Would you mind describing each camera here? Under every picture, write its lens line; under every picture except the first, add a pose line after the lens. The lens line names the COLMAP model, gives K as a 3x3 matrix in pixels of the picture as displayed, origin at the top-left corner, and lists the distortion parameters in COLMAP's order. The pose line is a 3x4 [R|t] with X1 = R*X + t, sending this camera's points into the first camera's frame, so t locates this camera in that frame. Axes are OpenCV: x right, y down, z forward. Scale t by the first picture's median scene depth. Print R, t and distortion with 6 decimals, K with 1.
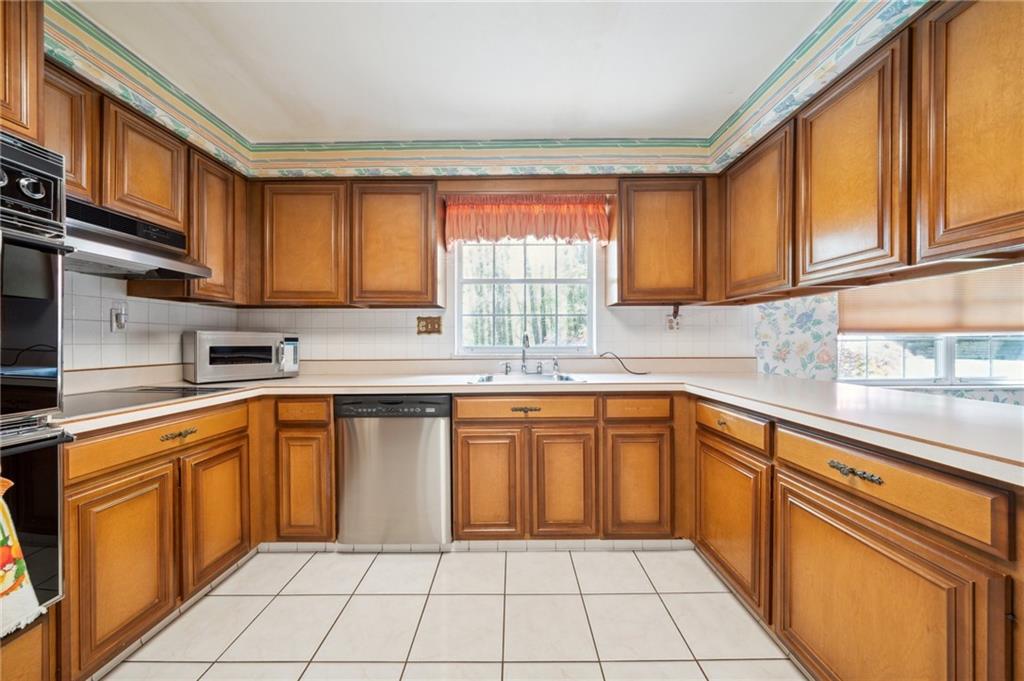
lens RADIAL K [[356.0, 0, 508.5], [0, 356.0, 345.1], [0, 0, 1]] dist [-0.013523, 0.000540]
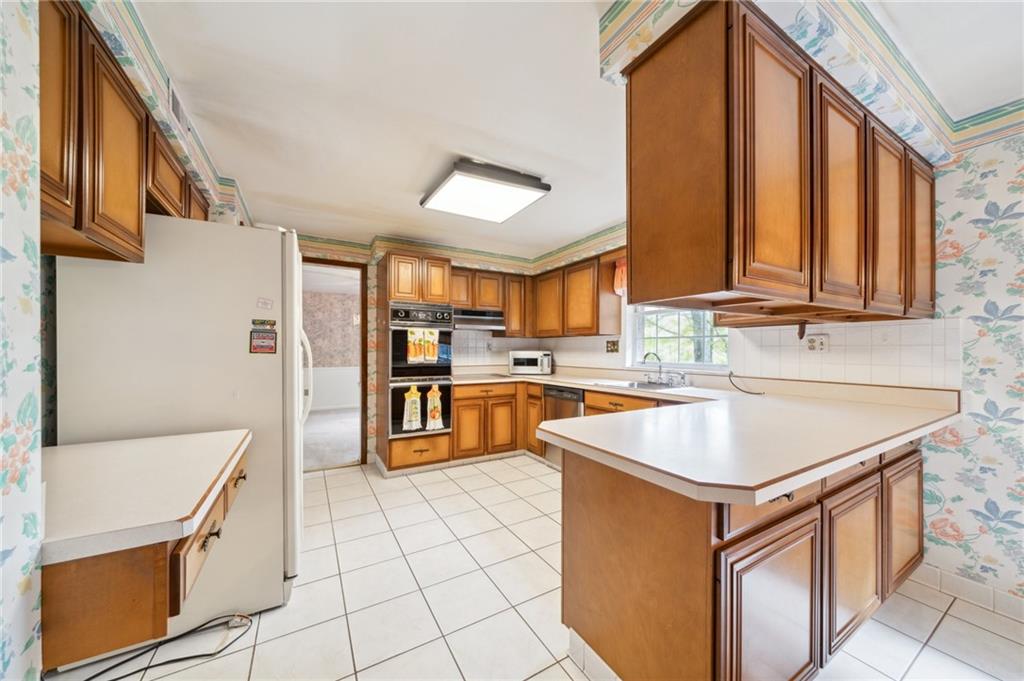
lens RADIAL K [[356.0, 0, 512.9], [0, 356.0, 349.2], [0, 0, 1]] dist [-0.013523, 0.000540]
pose [[0.507587, 0.002991, -0.861595, 1.050351], [-0.007686, 0.999970, -0.001057, -0.047714], [0.861566, 0.007159, 0.507595, -0.151604]]
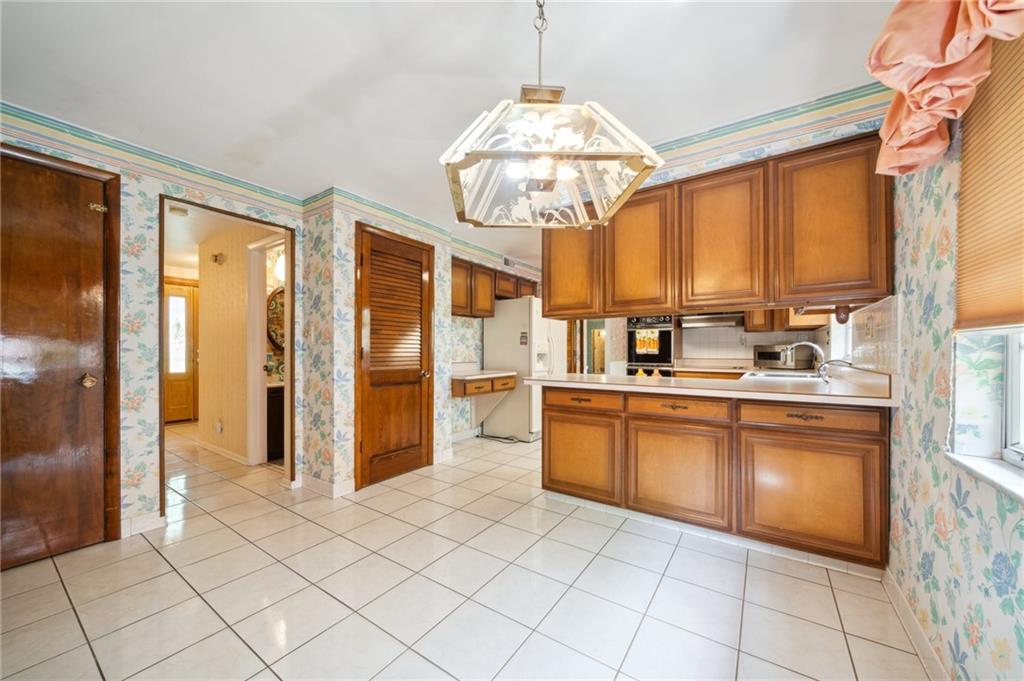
lens RADIAL K [[374.1, 0, 507.8], [0, 374.1, 346.4], [0, 0, 1]] dist [-0.009467, -0.000080]
pose [[-0.563168, -0.007390, -0.826309, 1.995771], [-0.003507, 0.999972, -0.006553, -0.009508], [0.826335, -0.000792, -0.563178, 0.968509]]
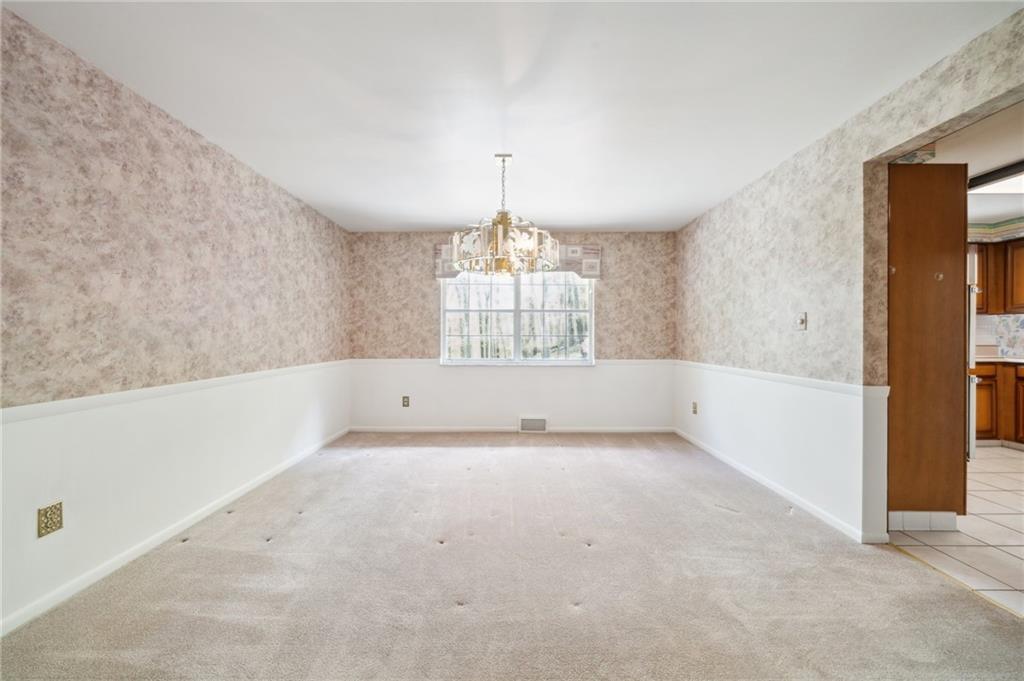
lens RADIAL K [[356.0, 0, 508.5], [0, 356.0, 336.5], [0, 0, 1]] dist [-0.013523, 0.000540]
pose [[0.999924, 0.003409, -0.011831, -1.954281], [-0.003496, 0.999967, -0.007279, 0.013360], [0.011806, 0.007320, 0.999904, -0.827239]]
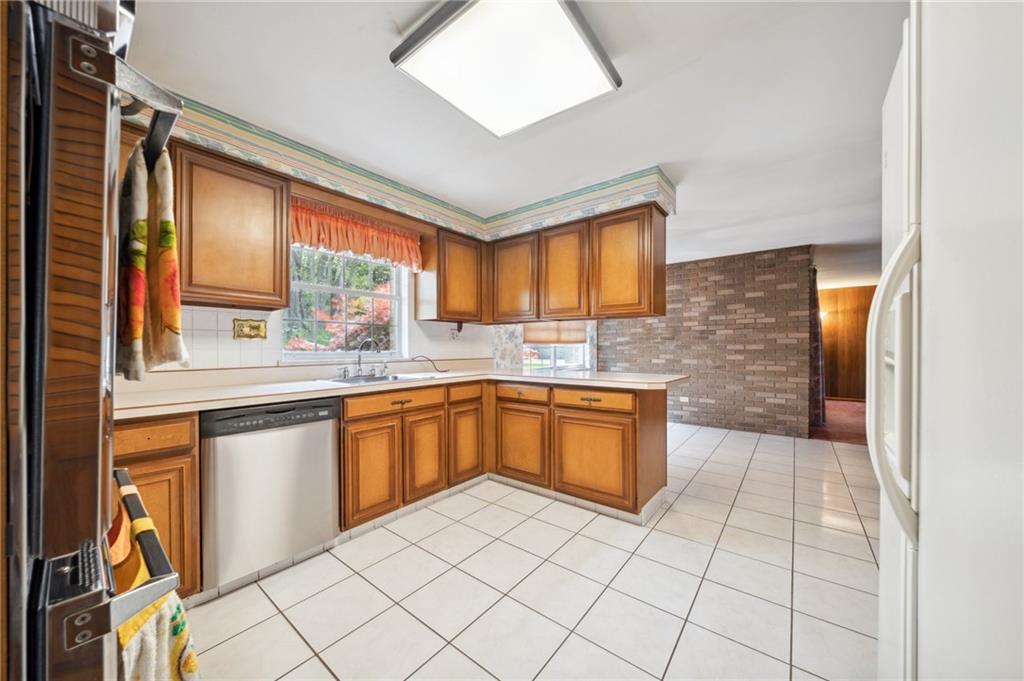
lens RADIAL K [[356.0, 0, 503.3], [0, 356.0, 348.8], [0, 0, 1]] dist [-0.013523, 0.000540]
pose [[0.628672, 0.001683, 0.777669, -0.631205], [0.005343, 0.999965, -0.006483, 0.003899], [-0.777653, 0.008231, 0.628640, -0.054585]]
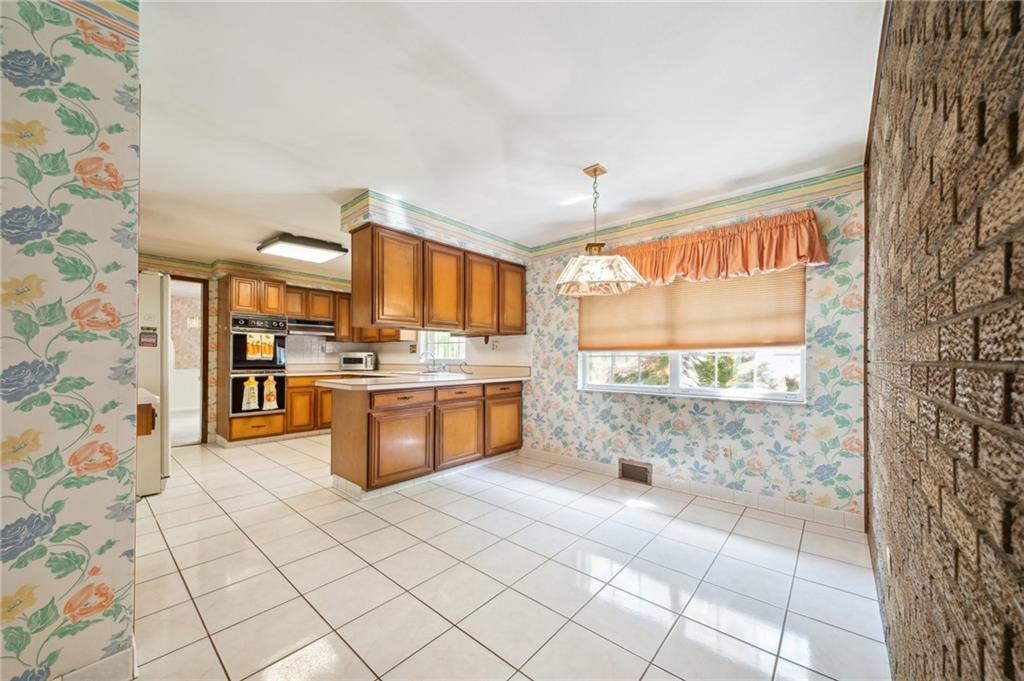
lens RADIAL K [[374.1, 0, 515.6], [0, 374.1, 356.4], [0, 0, 1]] dist [-0.009467, -0.000080]
pose [[0.763035, 0.002714, -0.646352, 2.115481], [-0.009883, 0.999923, -0.007469, 0.001658], [0.646282, 0.012087, 0.763003, -0.410592]]
